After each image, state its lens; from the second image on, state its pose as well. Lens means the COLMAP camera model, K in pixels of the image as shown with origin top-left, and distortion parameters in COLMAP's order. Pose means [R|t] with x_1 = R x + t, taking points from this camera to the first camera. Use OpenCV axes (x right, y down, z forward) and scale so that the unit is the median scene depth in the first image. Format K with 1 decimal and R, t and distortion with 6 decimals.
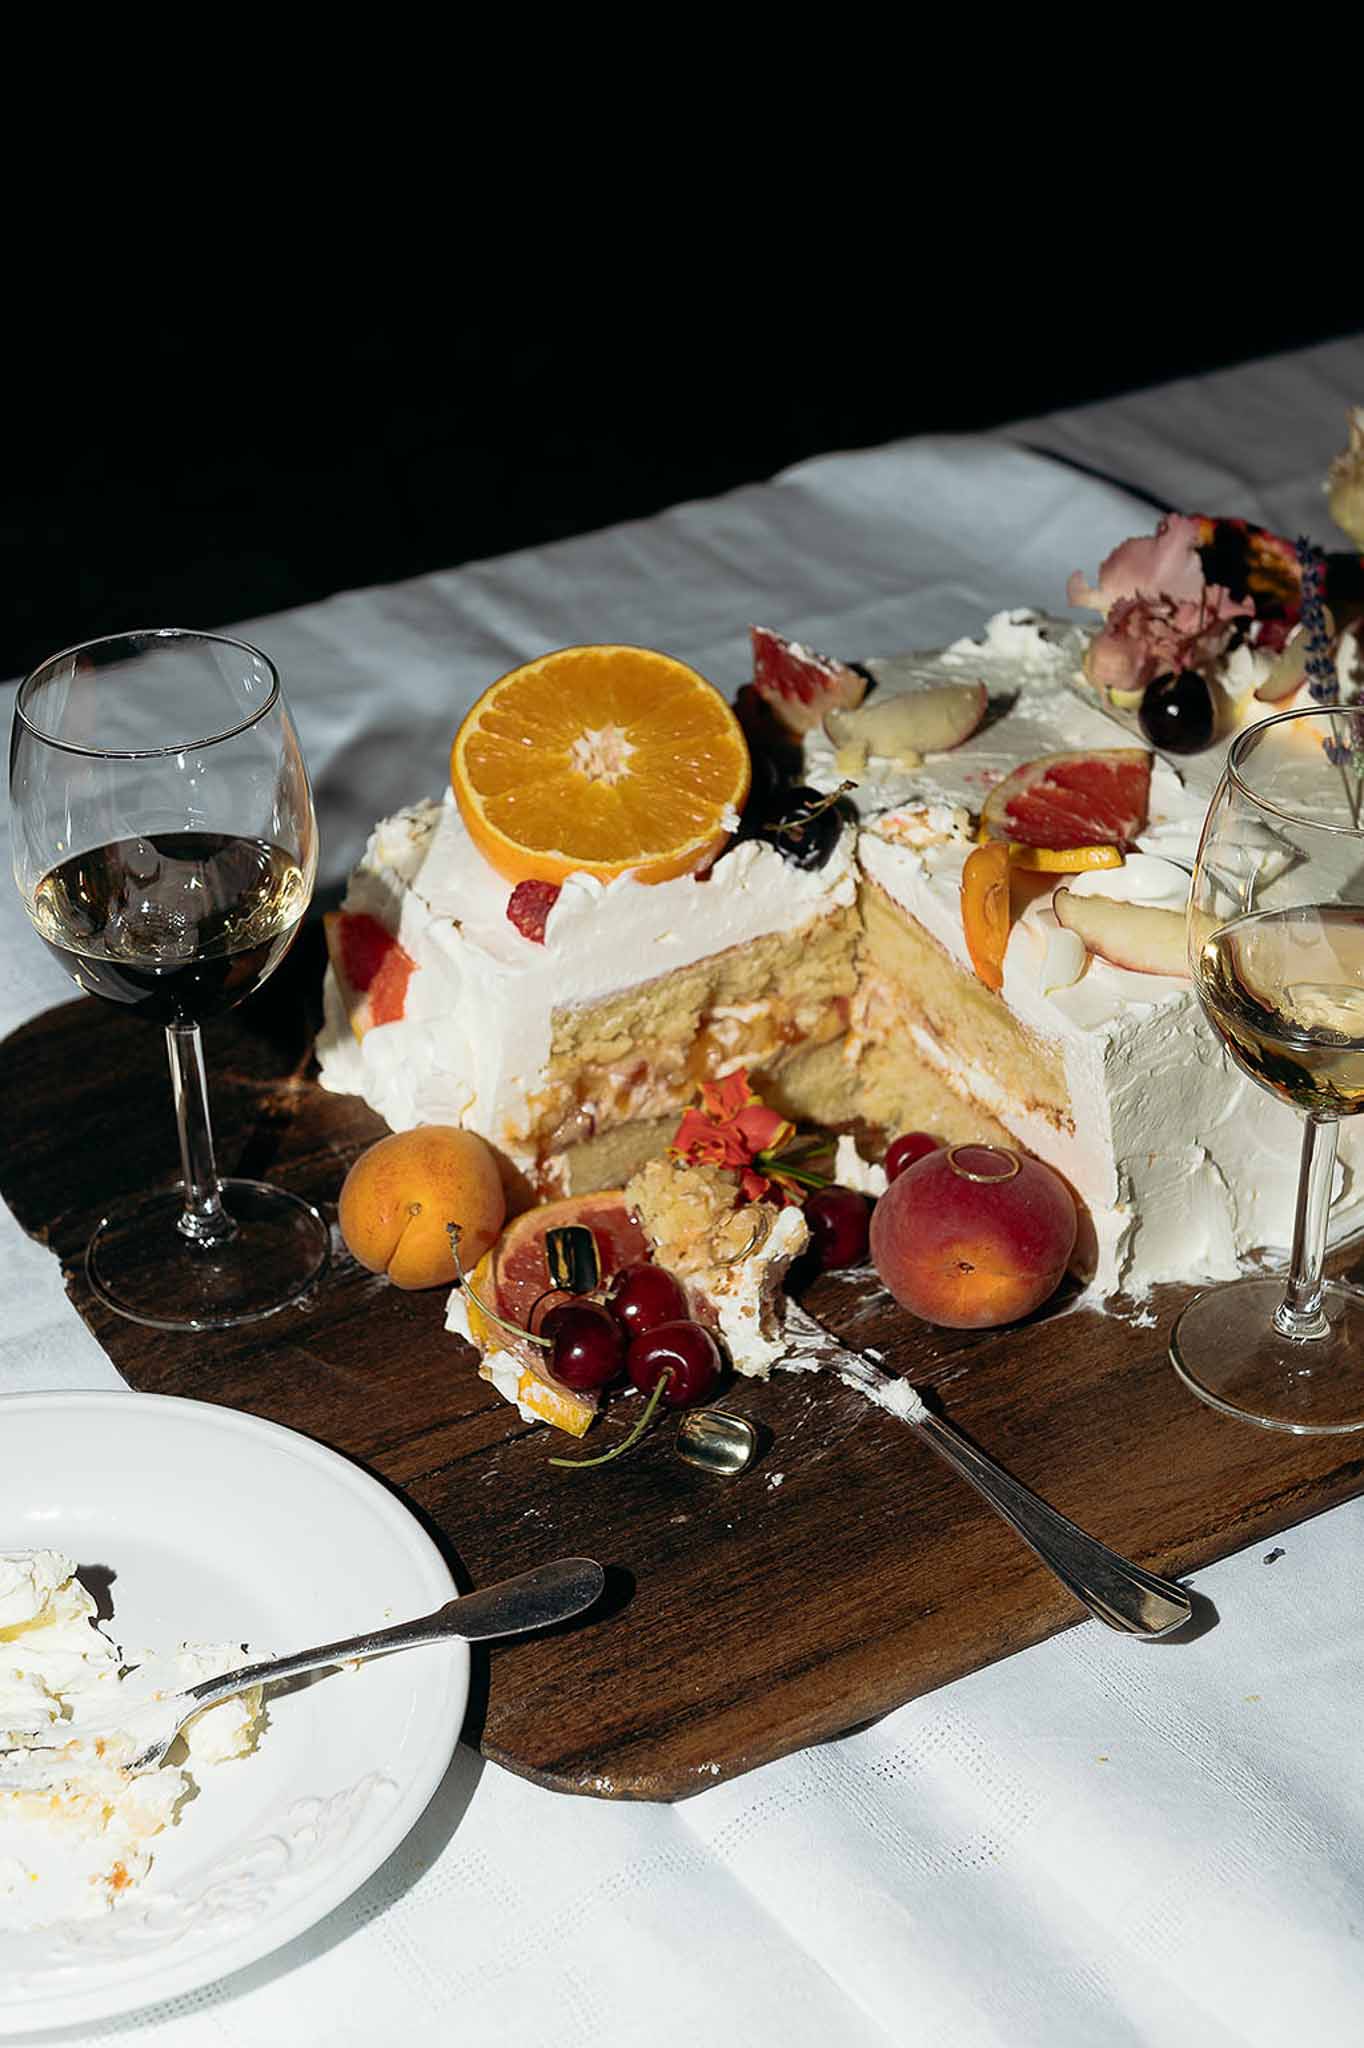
lens RADIAL K [[3394.0, 0, 682.0], [0, 3394.0, 1024.0], [0, 0, 1]] dist [0.031104, 0.007599]
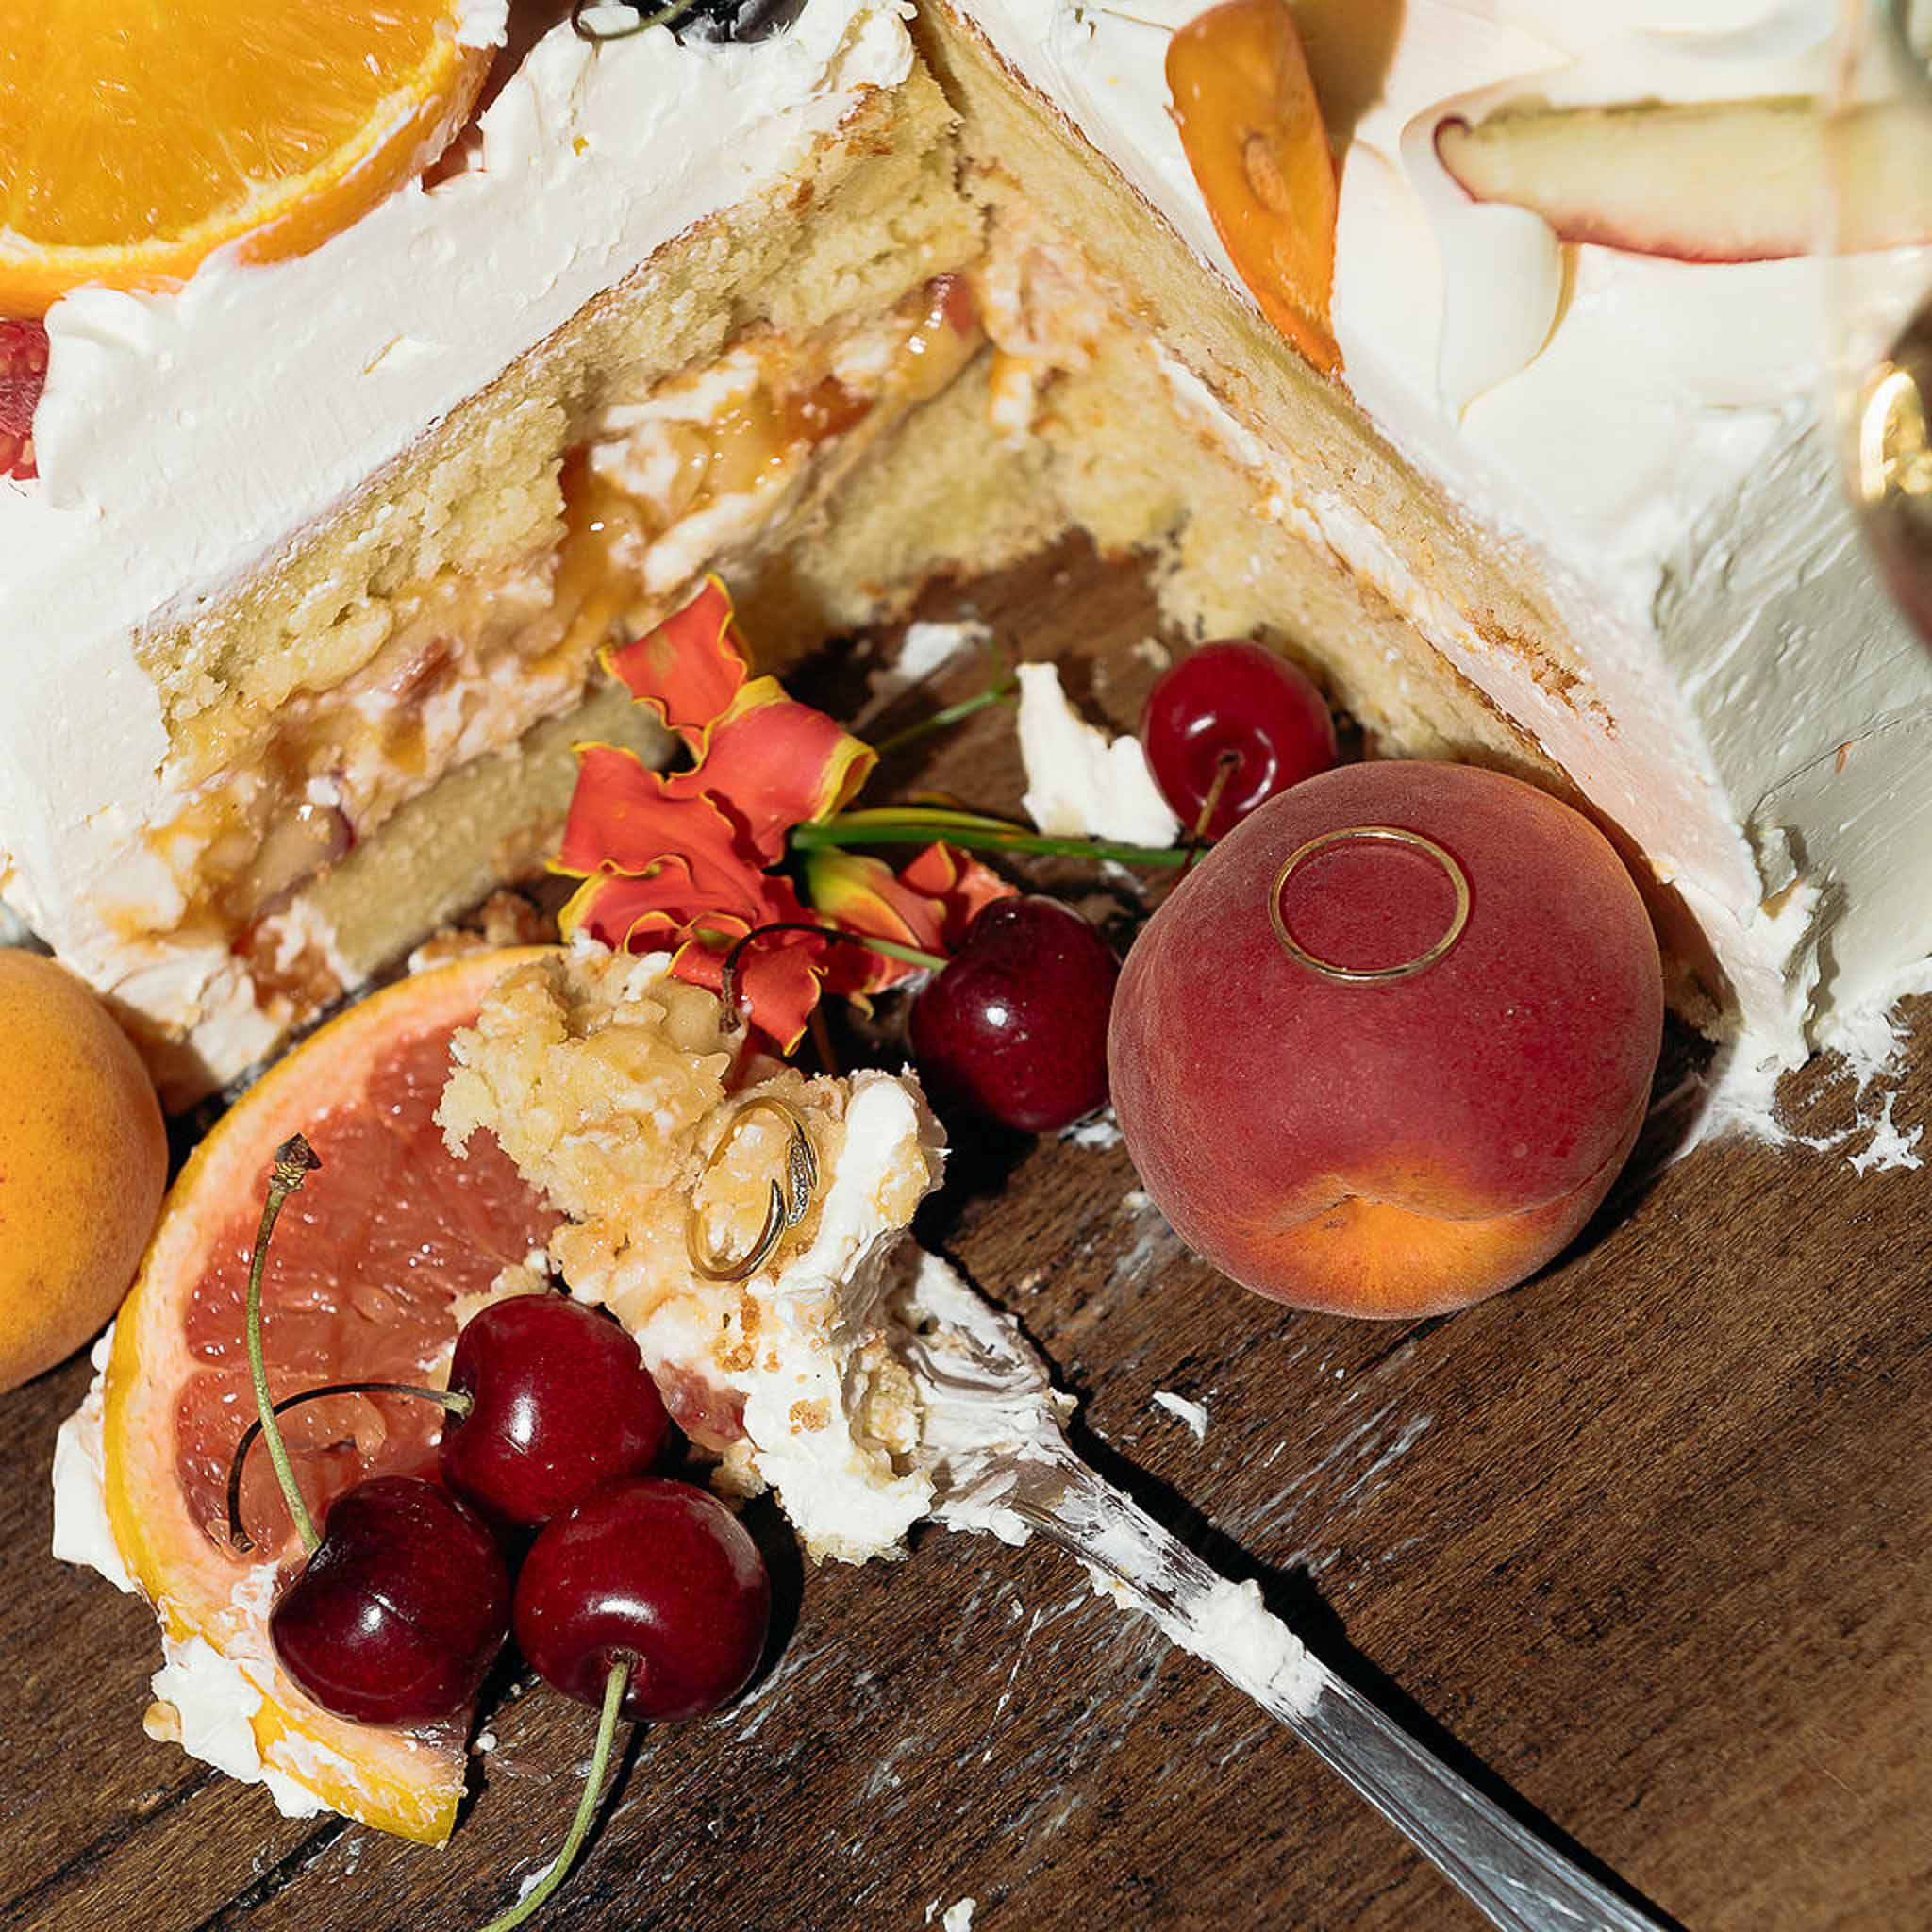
lens RADIAL K [[5235.8, 0, 966.0], [0, 5235.8, 966.0], [0, 0, 1]] dist [-0.130318, 1.223927]
pose [[0.975190, -0.179439, -0.129640, 0.113068], [0.217747, 0.883057, 0.415688, -0.183303], [0.039888, -0.433603, 0.900221, 0.484836]]
